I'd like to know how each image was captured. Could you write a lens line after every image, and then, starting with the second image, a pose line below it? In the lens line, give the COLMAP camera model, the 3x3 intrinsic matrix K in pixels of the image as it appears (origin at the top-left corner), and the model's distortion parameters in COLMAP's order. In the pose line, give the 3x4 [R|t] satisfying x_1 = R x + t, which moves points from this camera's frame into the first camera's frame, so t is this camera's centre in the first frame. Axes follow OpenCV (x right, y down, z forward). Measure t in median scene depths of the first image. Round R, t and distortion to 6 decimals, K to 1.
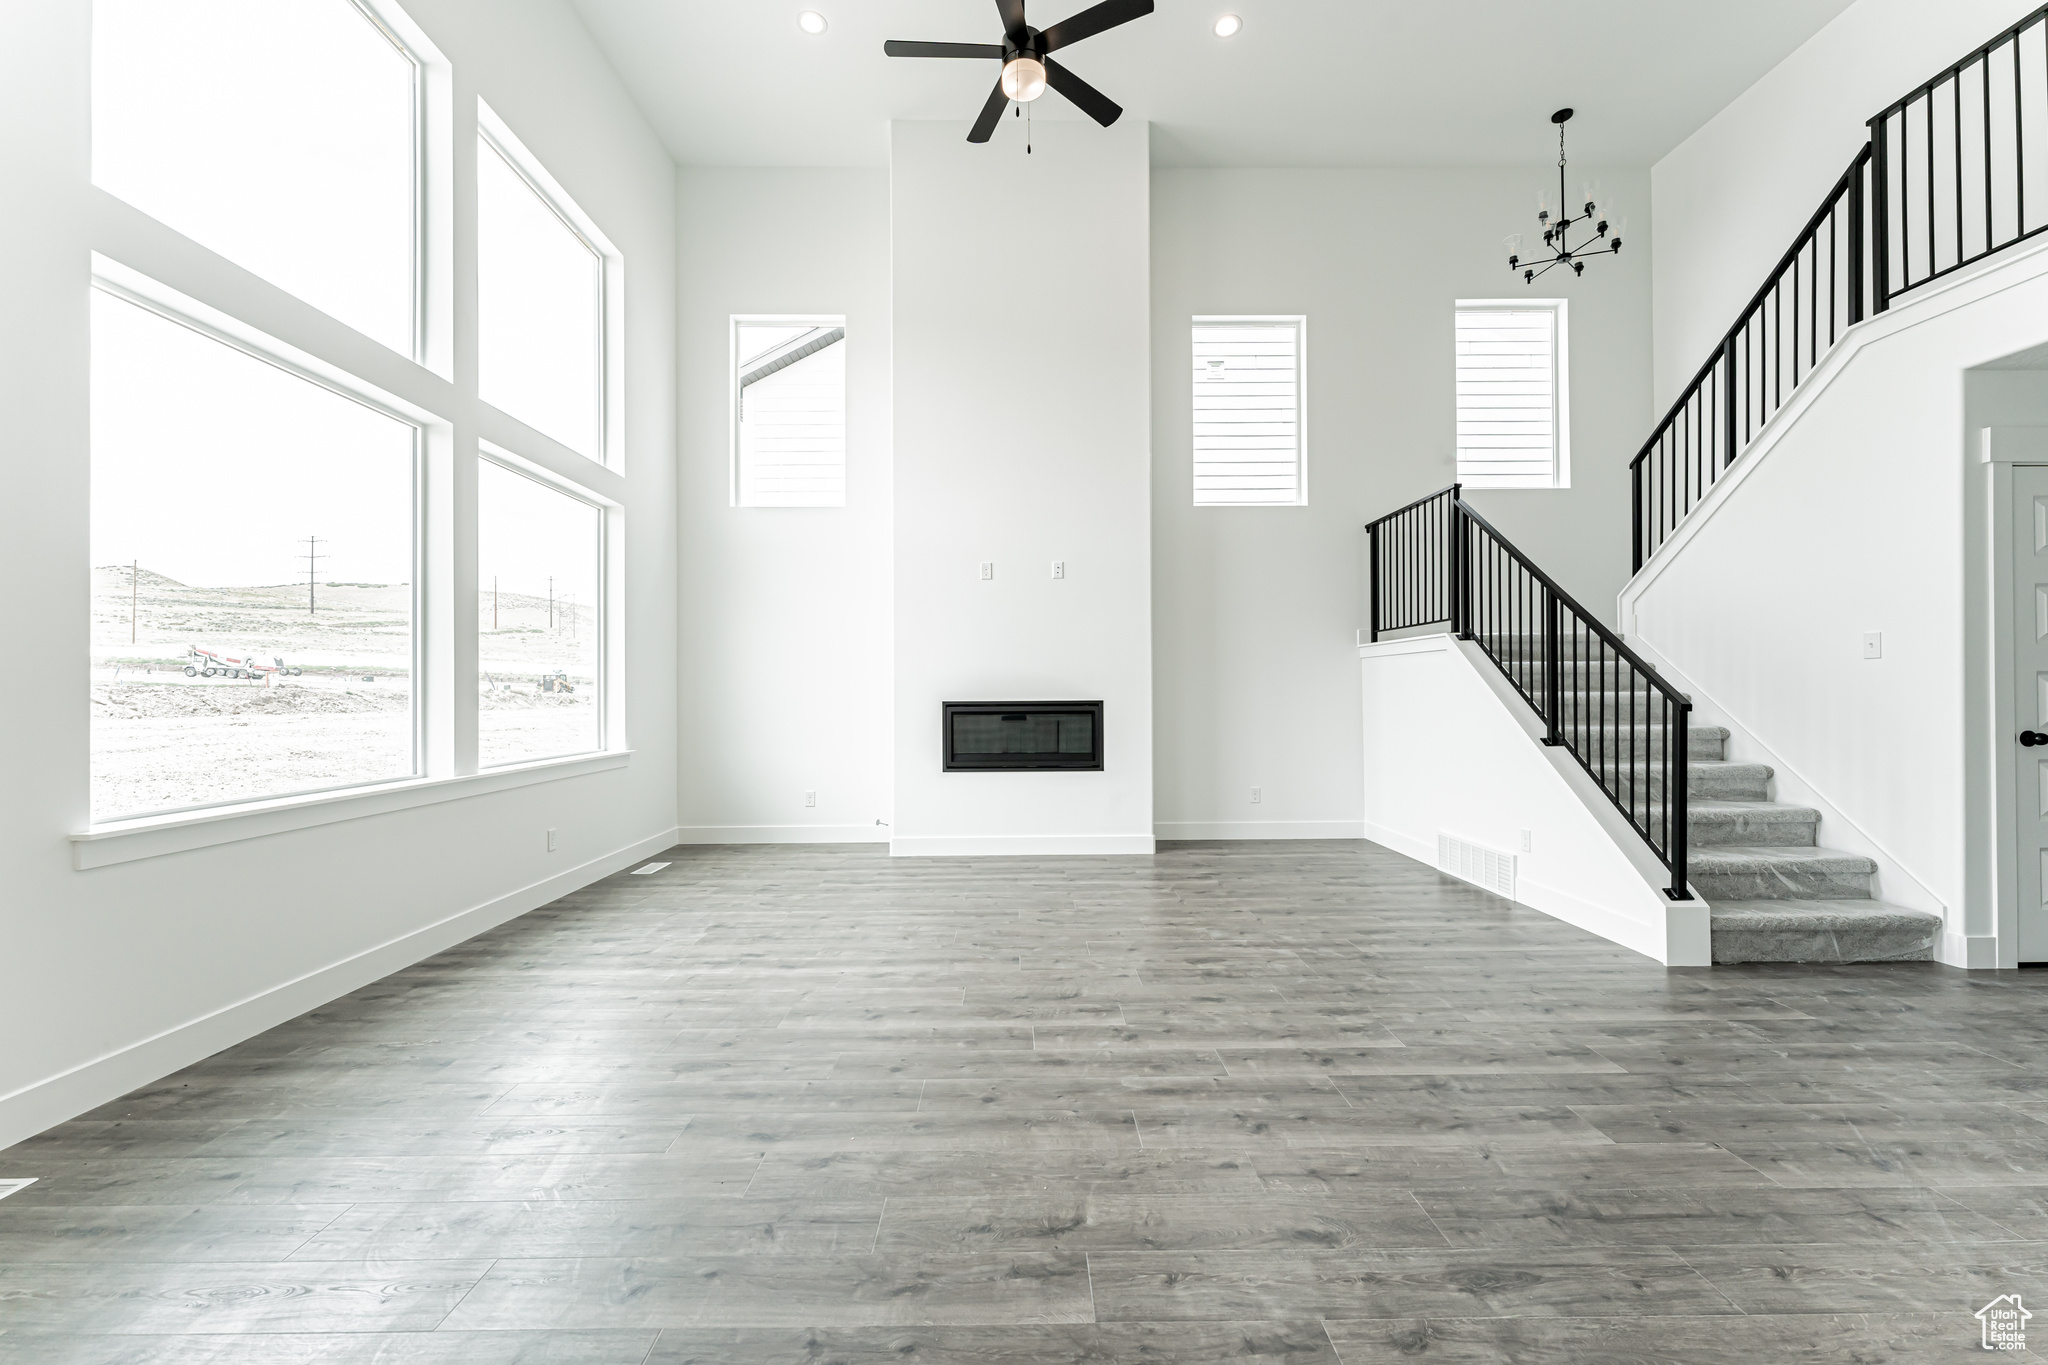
lens RADIAL K [[870.8, 0, 1029.5], [0, 870.8, 686.2], [0, 0, 1]] dist [-0.000052, 0.000059]
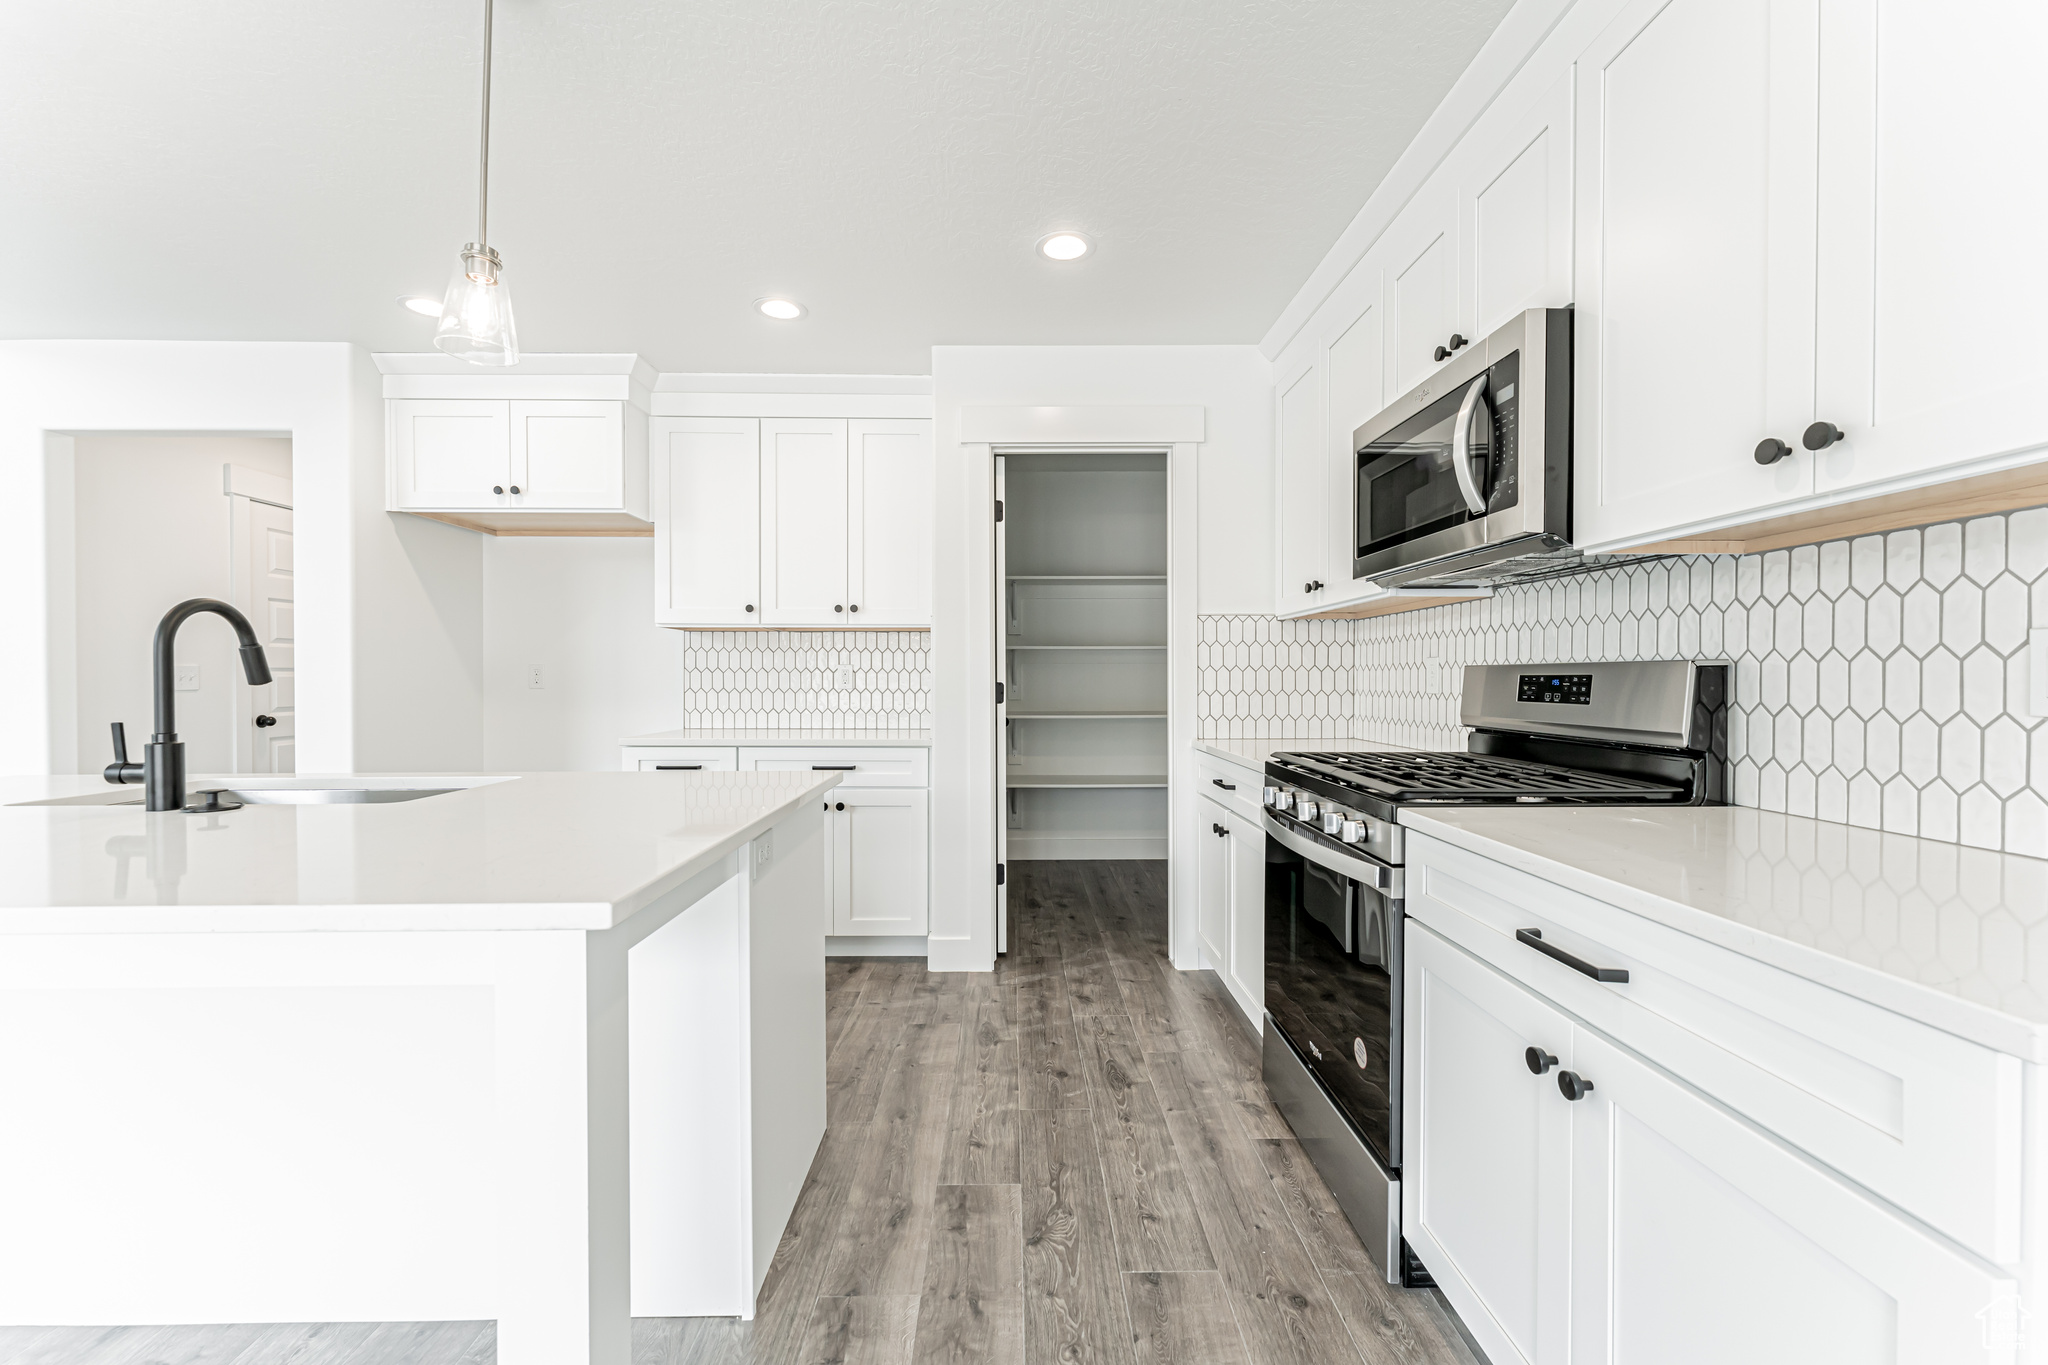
lens RADIAL K [[870.8, 0, 1027.0], [0, 870.8, 684.8], [0, 0, 1]] dist [-0.000052, 0.000059]
pose [[-0.024669, -0.004714, 0.999685, -1.050893], [-0.002754, 0.999985, 0.004648, 0.038467], [-0.999692, -0.002639, -0.024681, 0.969006]]
